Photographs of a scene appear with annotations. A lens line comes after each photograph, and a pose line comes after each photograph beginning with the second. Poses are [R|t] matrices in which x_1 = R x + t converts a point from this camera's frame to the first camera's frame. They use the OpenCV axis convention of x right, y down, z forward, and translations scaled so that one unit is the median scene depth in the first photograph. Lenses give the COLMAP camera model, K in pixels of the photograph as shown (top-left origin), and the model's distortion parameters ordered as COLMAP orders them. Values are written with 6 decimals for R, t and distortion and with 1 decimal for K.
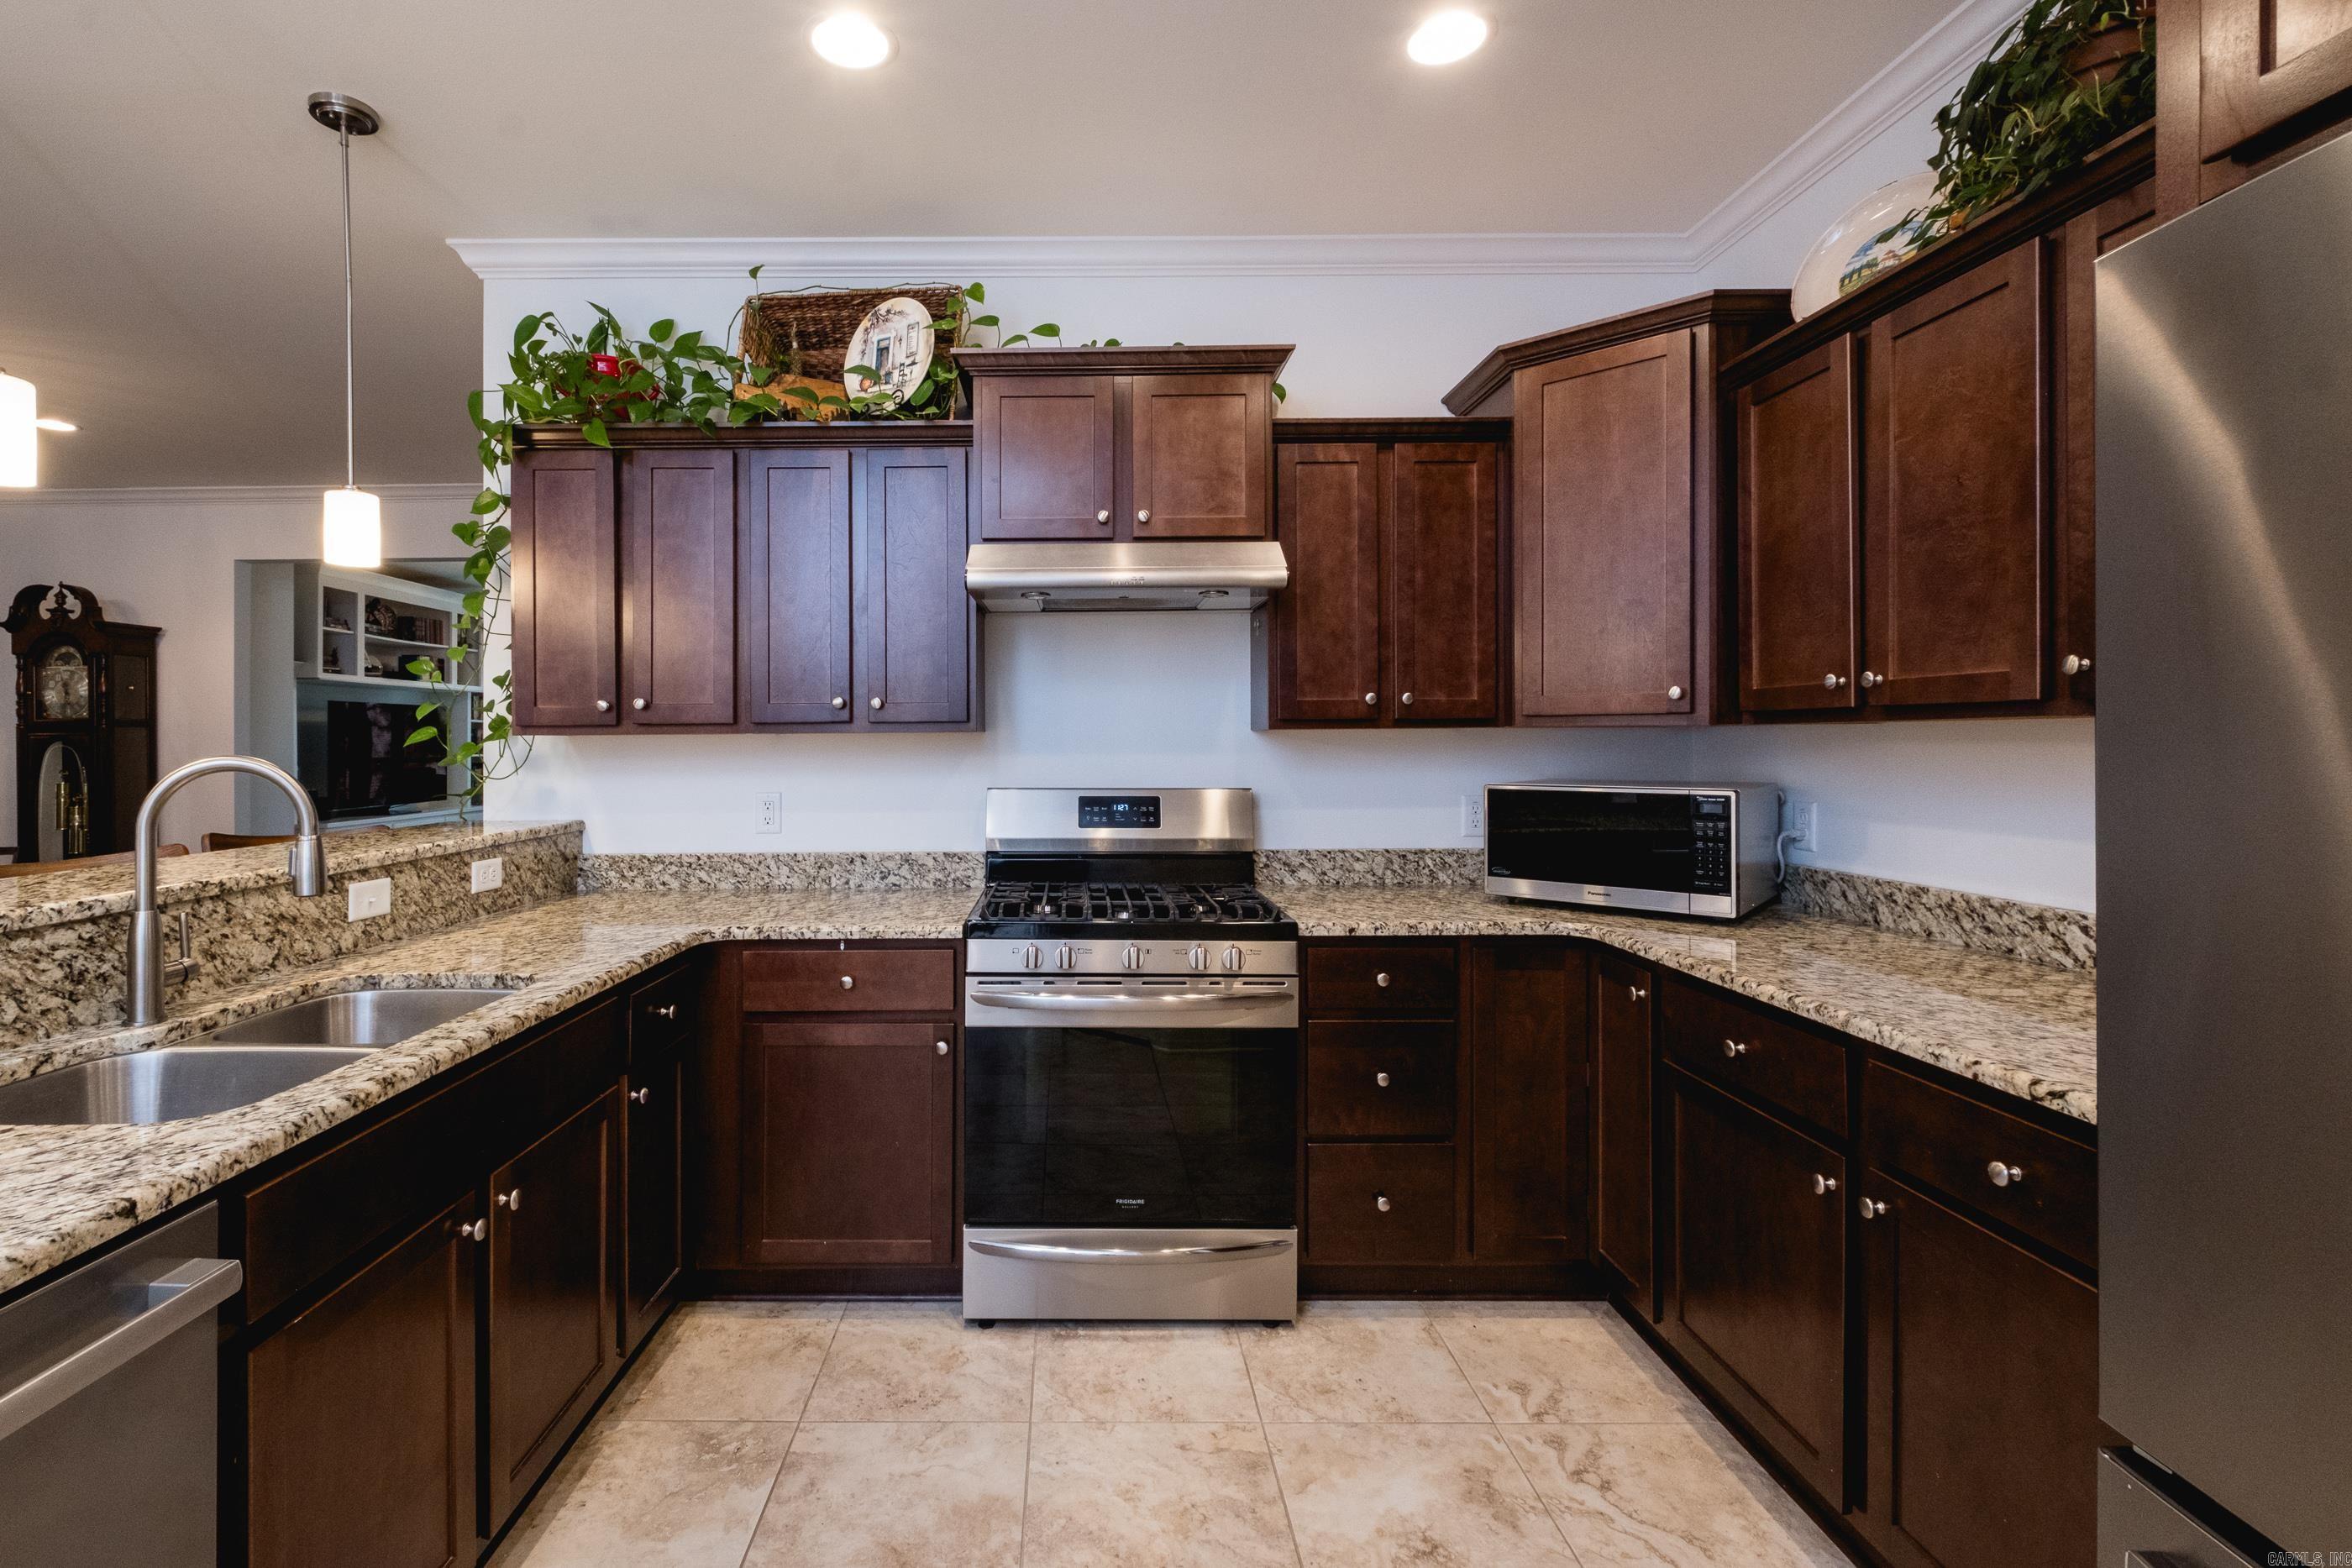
lens RADIAL K [[1028.8, 0, 1114.4], [0, 1028.8, 743.9], [0, 0, 1]] dist [0.004432, -0.004843]
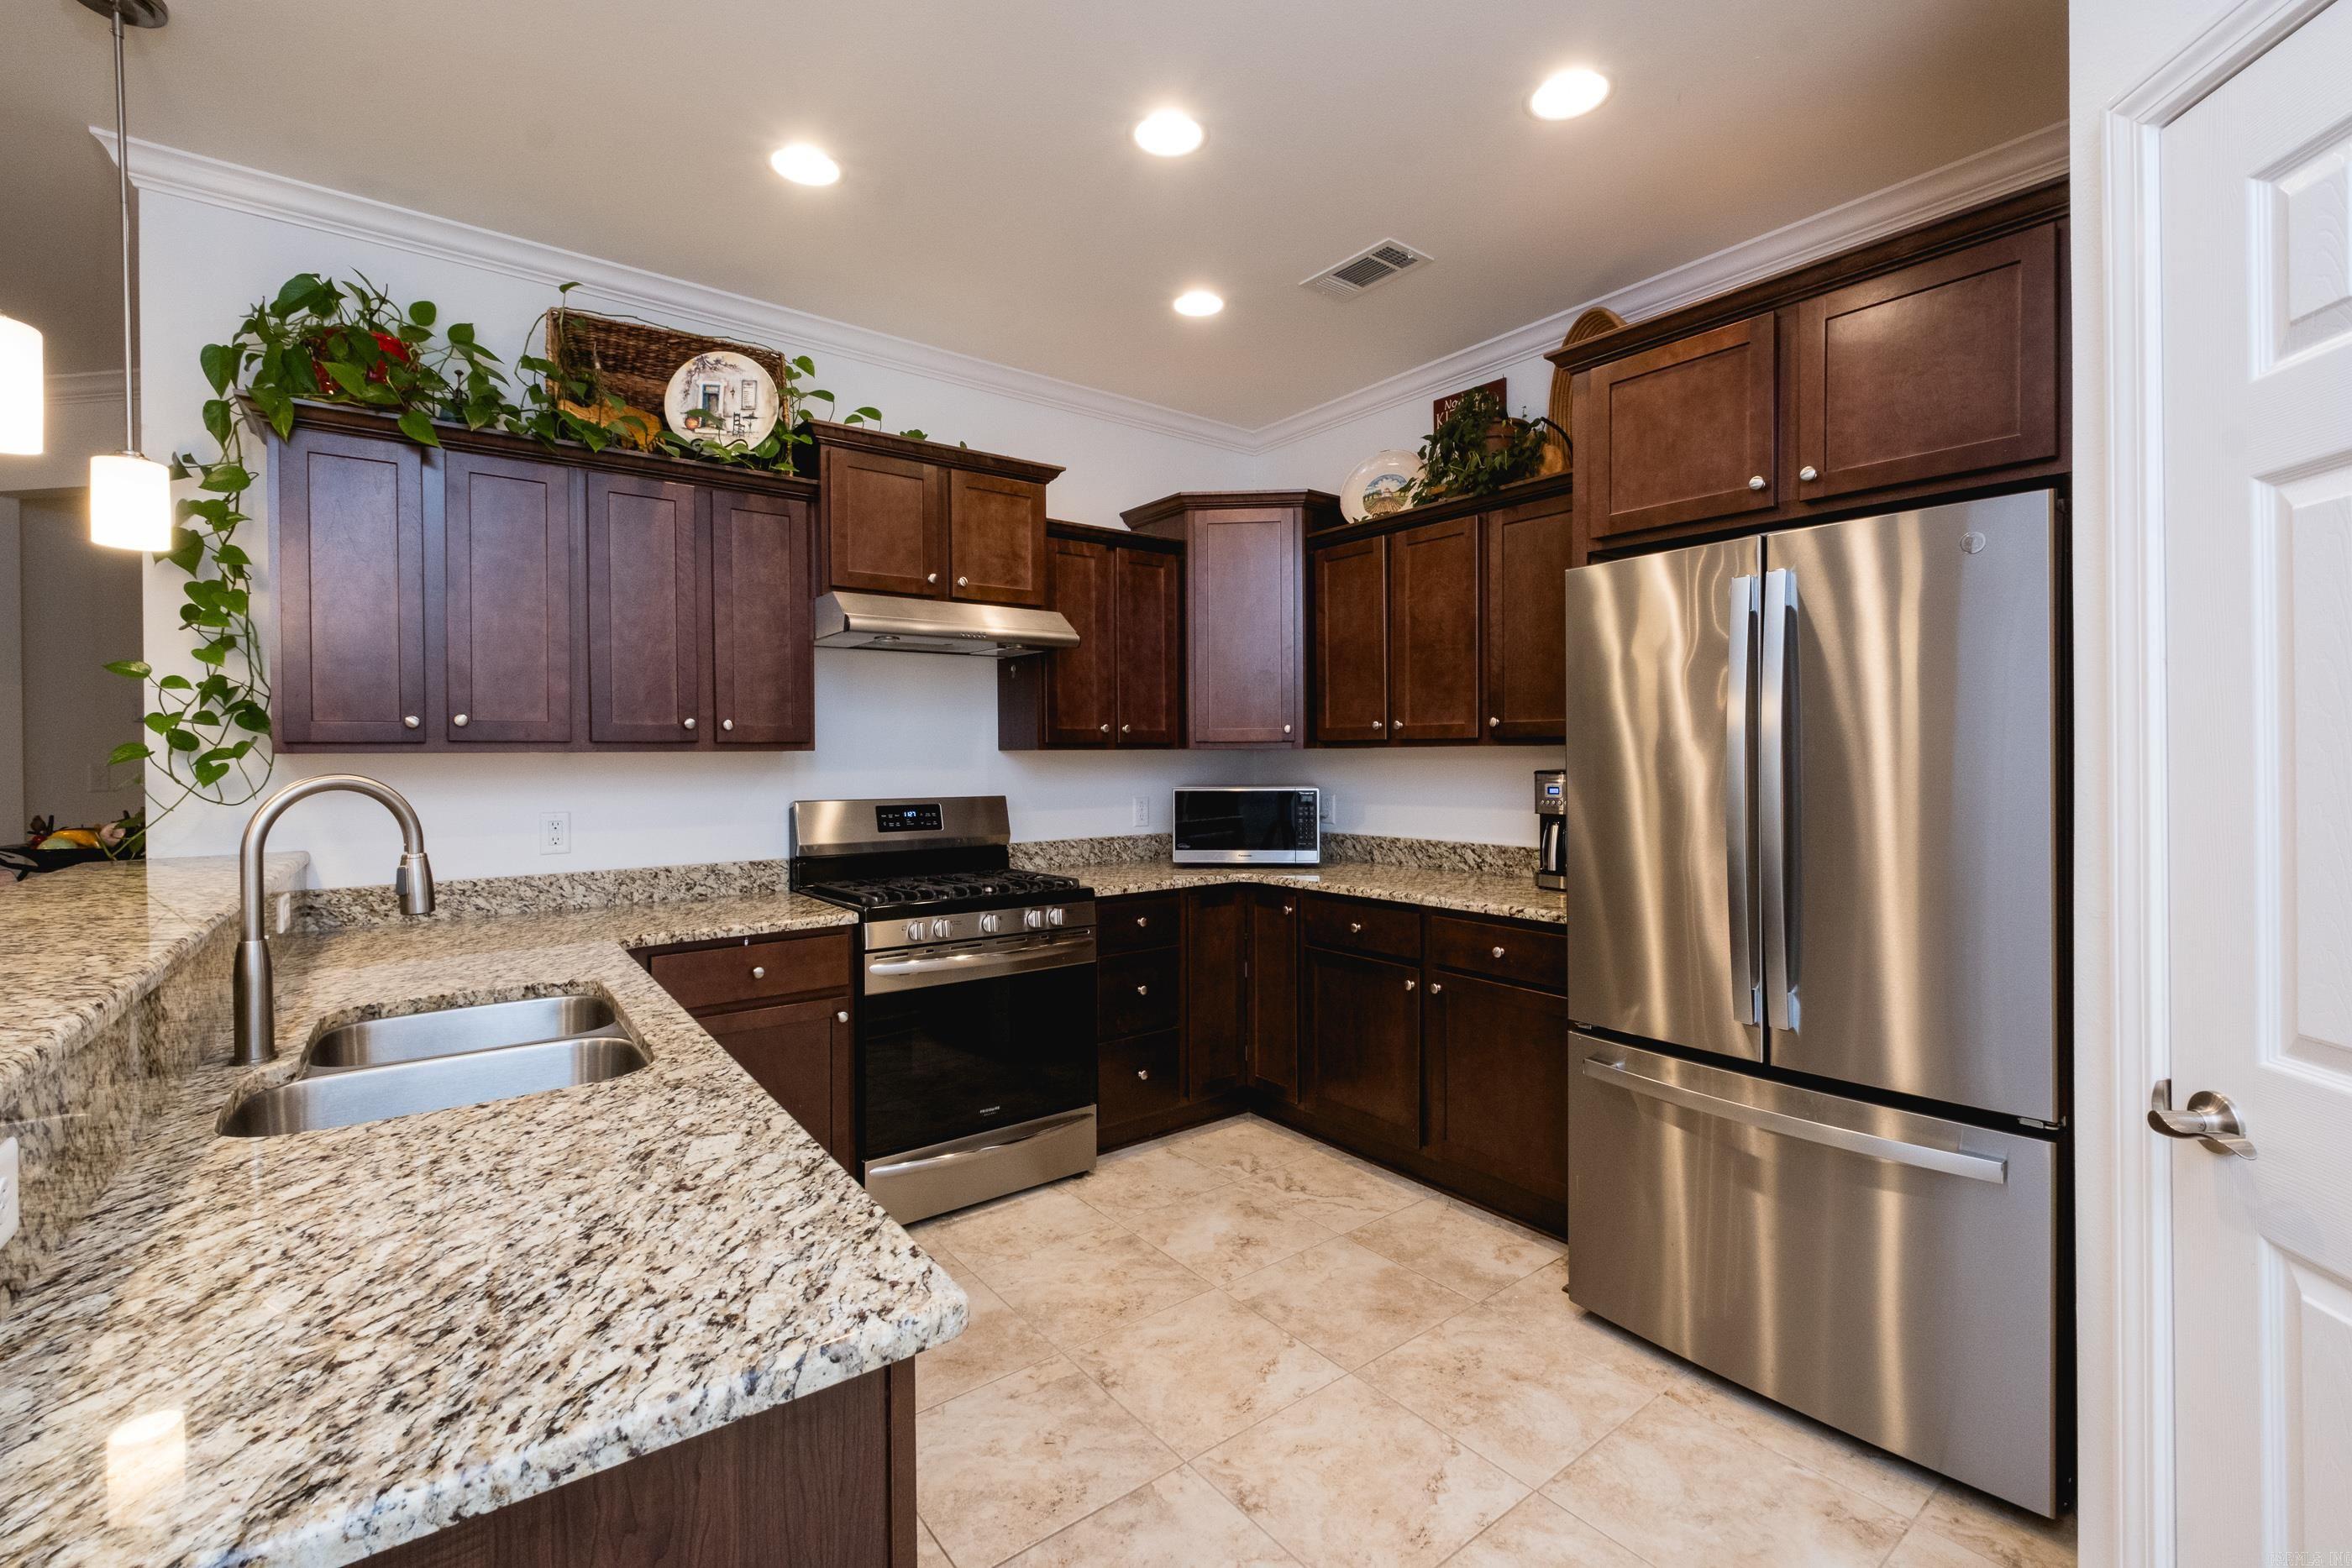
lens RADIAL K [[1028.8, 0, 1192.7], [0, 1028.8, 772.1], [0, 0, 1]] dist [0.004432, -0.004843]
pose [[0.777579, -0.009129, 0.628719, -0.595042], [0.004494, 0.999950, 0.008961, 0.003501], [-0.628770, -0.004142, 0.777581, -0.178711]]
